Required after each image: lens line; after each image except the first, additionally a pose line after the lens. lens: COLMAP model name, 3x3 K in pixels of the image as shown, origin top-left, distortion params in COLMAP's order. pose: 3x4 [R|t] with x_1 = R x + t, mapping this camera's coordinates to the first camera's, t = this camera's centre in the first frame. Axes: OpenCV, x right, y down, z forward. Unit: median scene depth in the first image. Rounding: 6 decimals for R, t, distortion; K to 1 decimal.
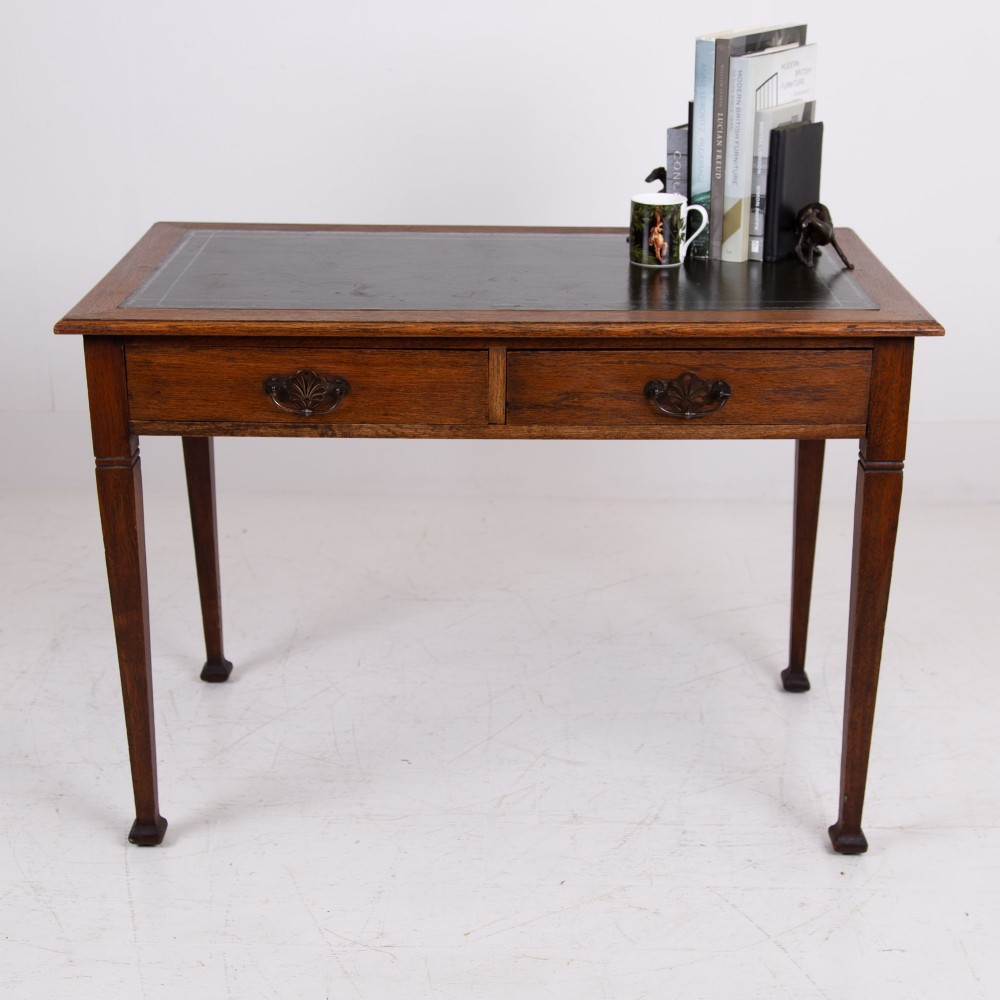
lens RADIAL K [[1757.6, 0, 500.0], [0, 1757.6, 500.0], [0, 0, 1]] dist [0.009162, -0.082964]
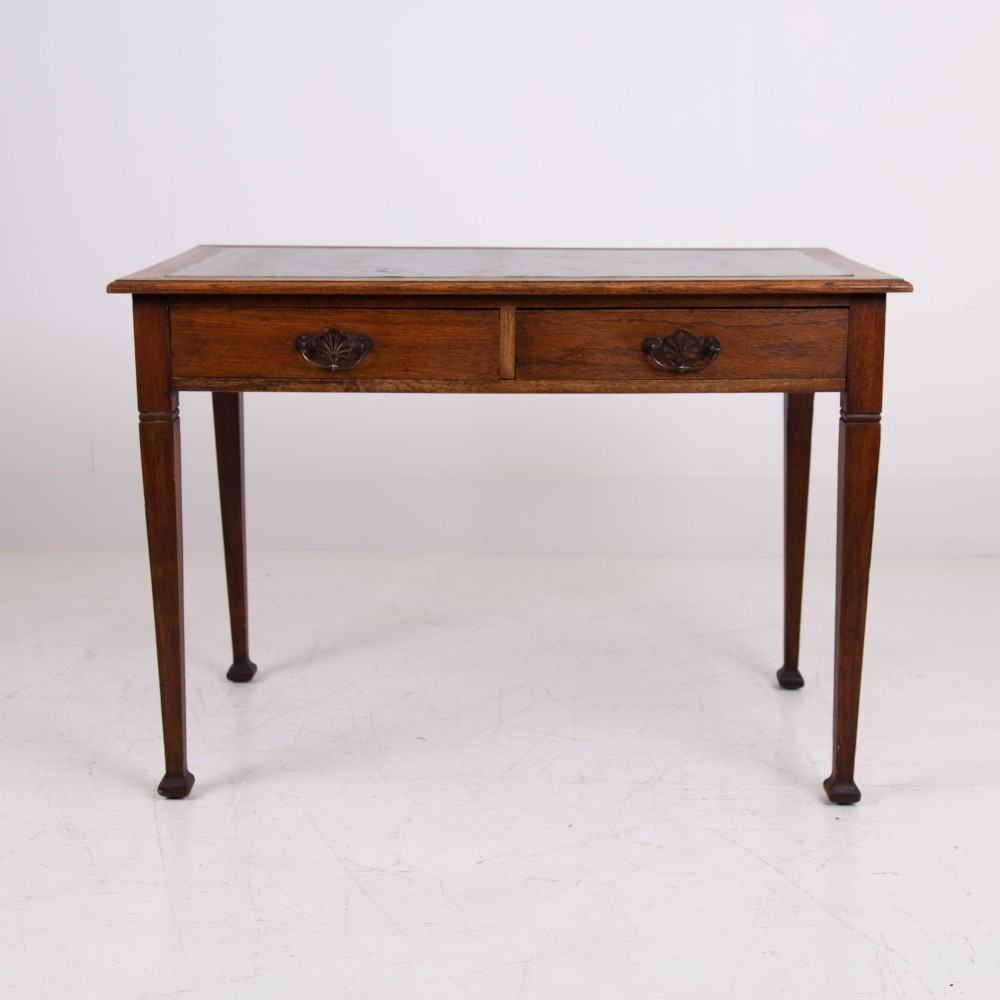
lens RADIAL K [[1704.9, 0, 500.0], [0, 1704.9, 500.0], [0, 0, 1]] dist [-0.029663, -0.076692]
pose [[0.999992, -0.001979, -0.003531, -0.002704], [0.001416, 0.988222, -0.153017, 0.191063], [0.003792, 0.153011, 0.988217, -0.034499]]
